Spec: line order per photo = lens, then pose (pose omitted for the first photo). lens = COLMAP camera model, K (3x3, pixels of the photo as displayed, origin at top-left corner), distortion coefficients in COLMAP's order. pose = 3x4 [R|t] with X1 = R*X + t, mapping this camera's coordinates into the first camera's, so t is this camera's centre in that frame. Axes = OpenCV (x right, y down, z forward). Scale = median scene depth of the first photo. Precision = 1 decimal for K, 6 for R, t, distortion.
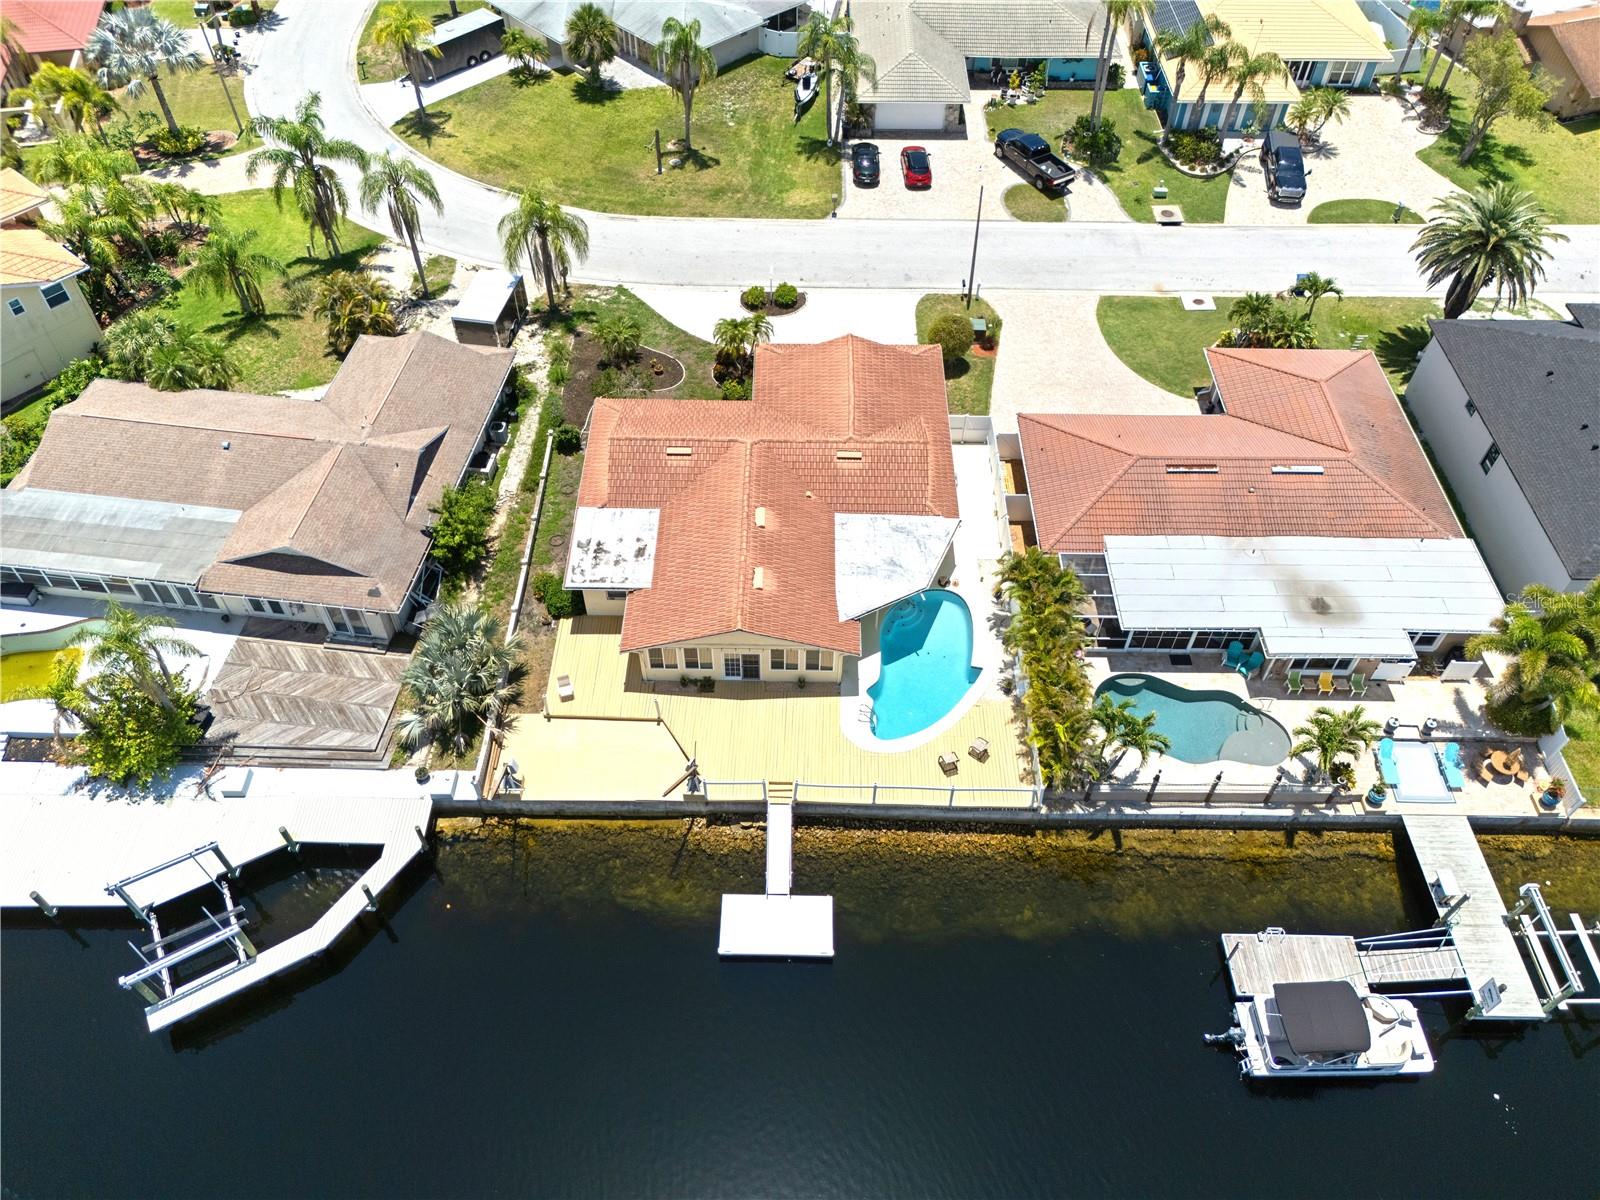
lens RADIAL K [[1187.6, 0, 788.2], [0, 1187.6, 602.0], [0, 0, 1]] dist [0.020029, -0.006104]
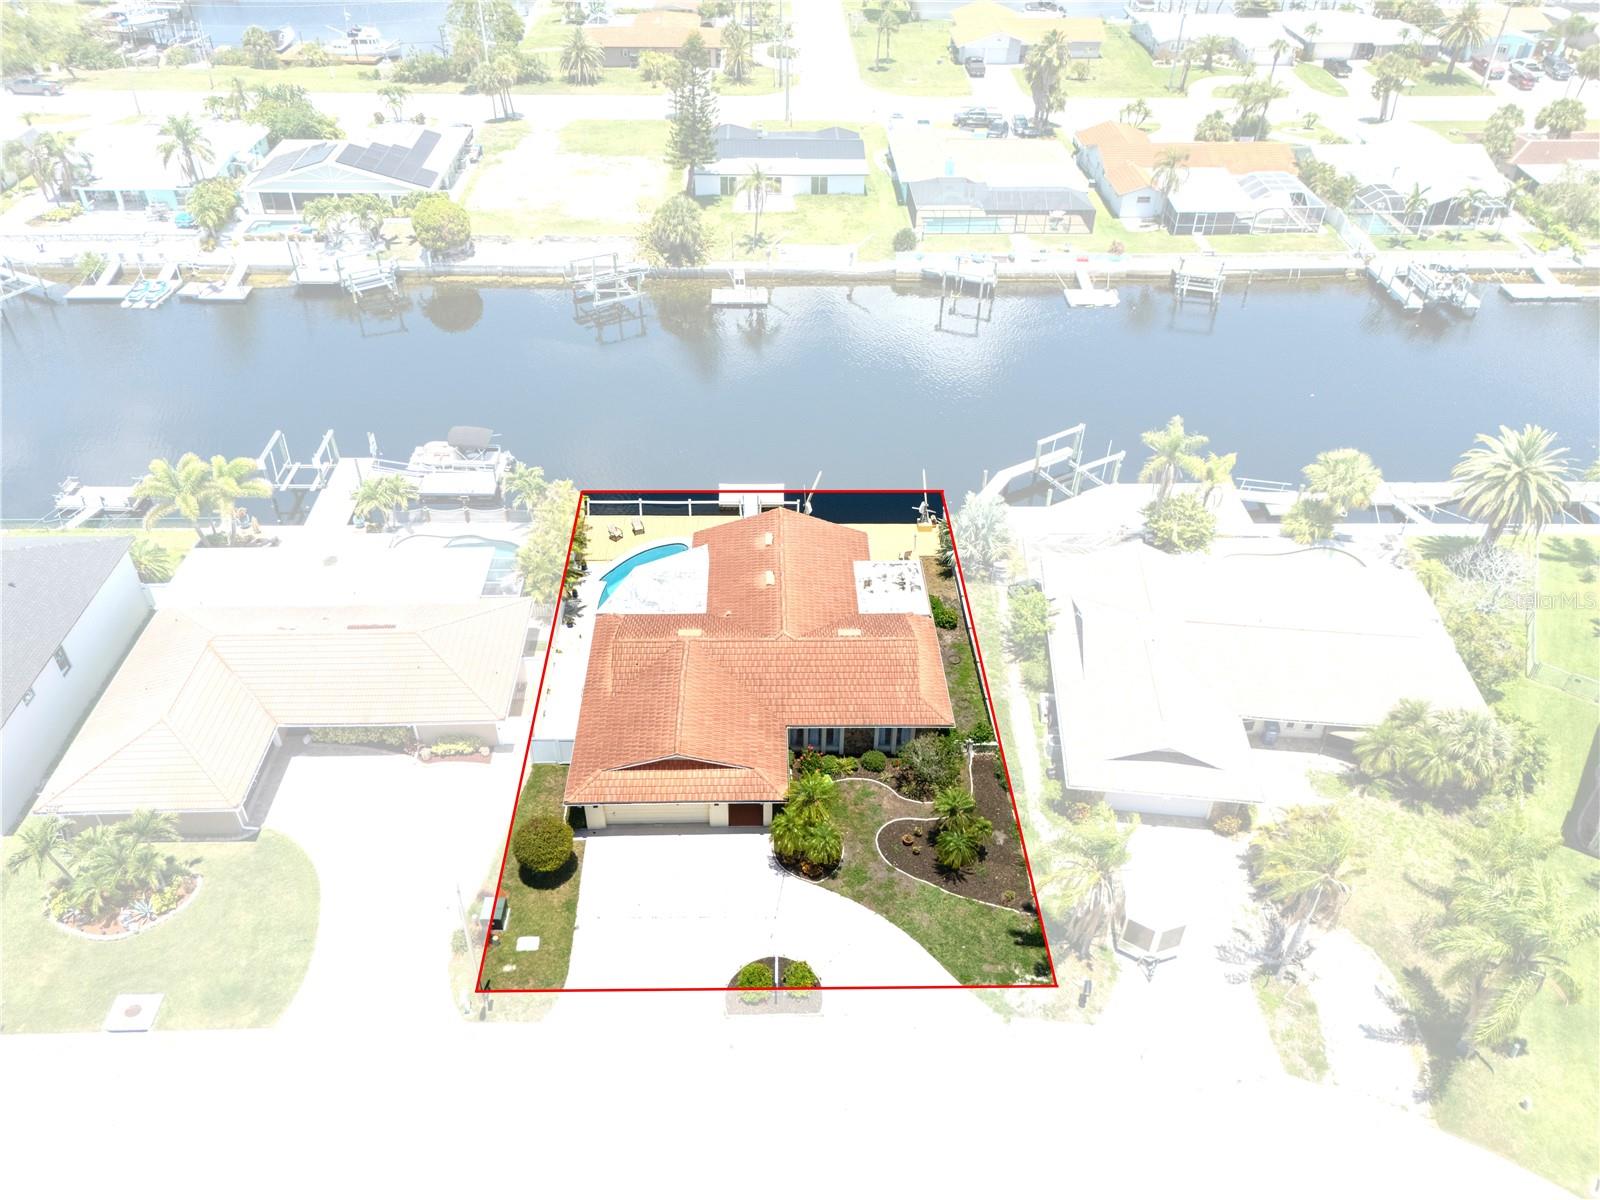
lens RADIAL K [[1187.6, 0, 791.8], [0, 1187.6, 600.0], [0, 0, 1]] dist [0.020029, -0.006104]
pose [[-0.999106, 0.009851, -0.041115, 0.003774], [-0.040524, 0.054137, 0.997711, -1.198733], [0.012054, 0.998485, -0.053689, 1.031721]]
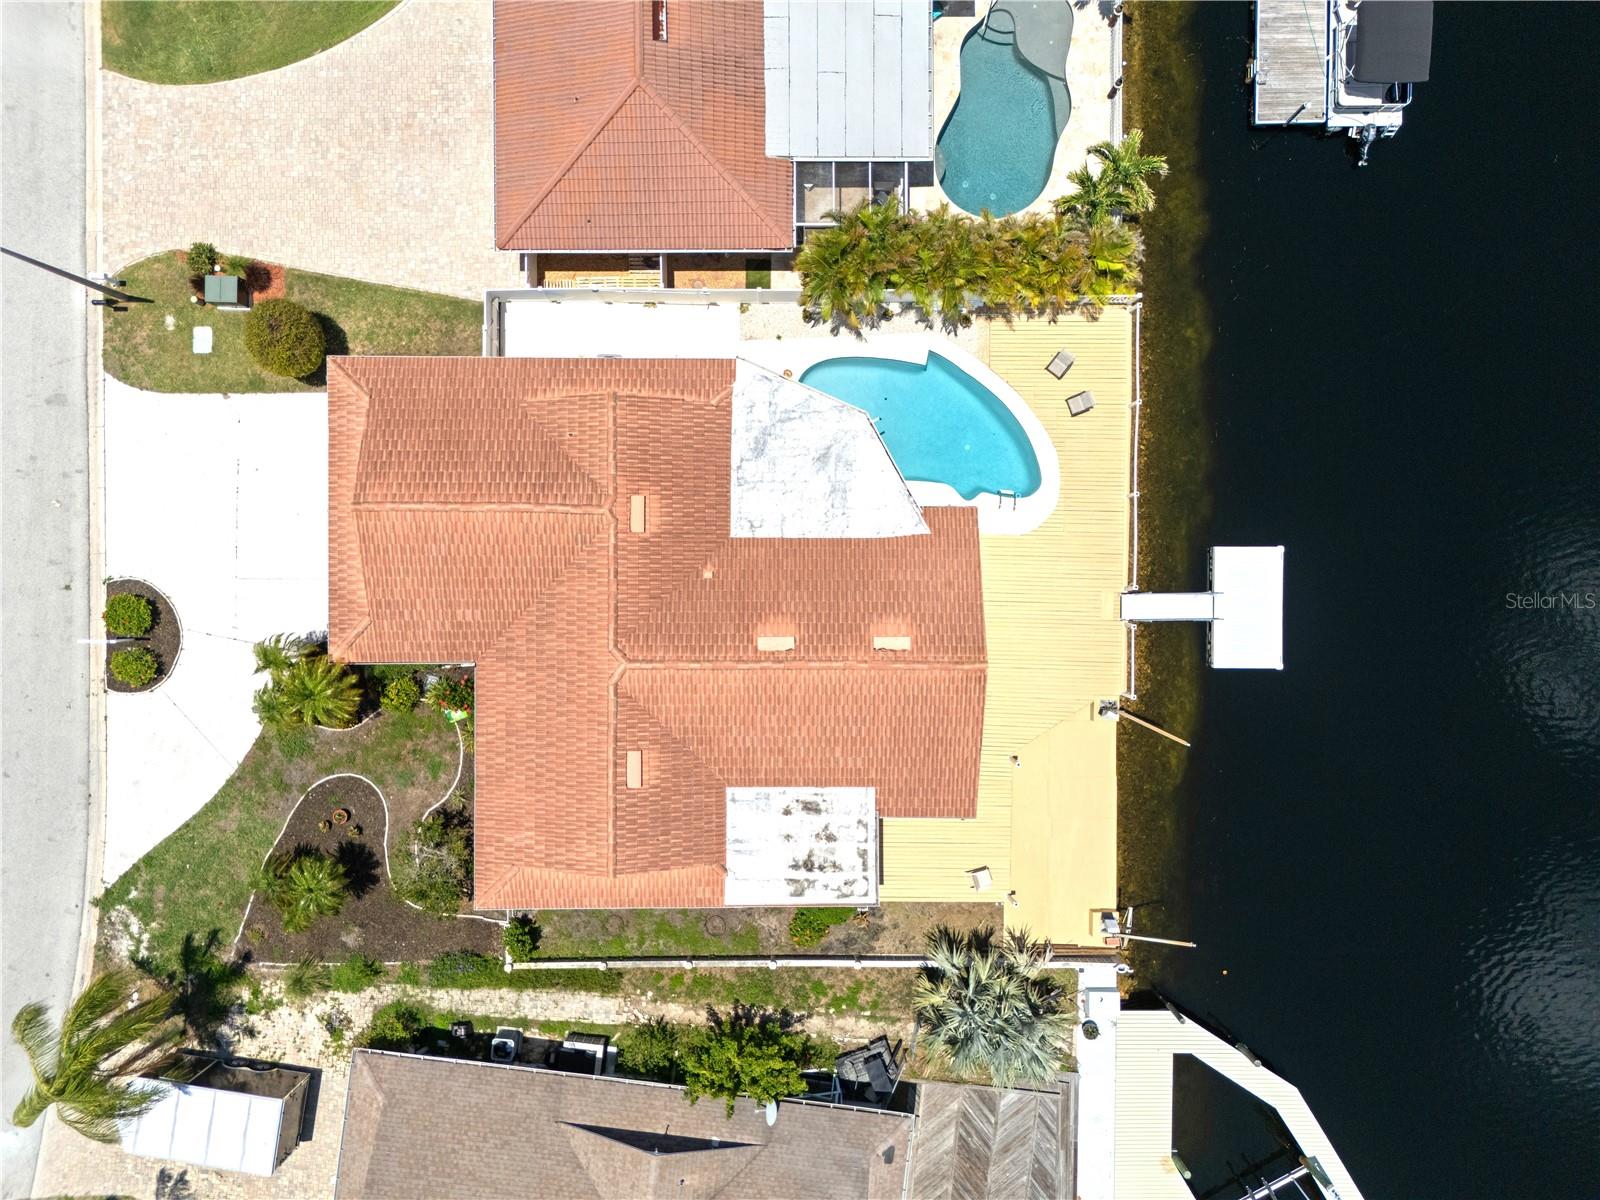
lens RADIAL K [[1187.6, 0, 799.0], [0, 1187.6, 600.6], [0, 0, 1]] dist [0.020029, -0.006104]
pose [[-0.013559, -0.999806, -0.014309, 0.011187], [0.757399, -0.019612, 0.652658, -0.492282], [-0.652812, -0.001988, 0.757517, 0.436672]]
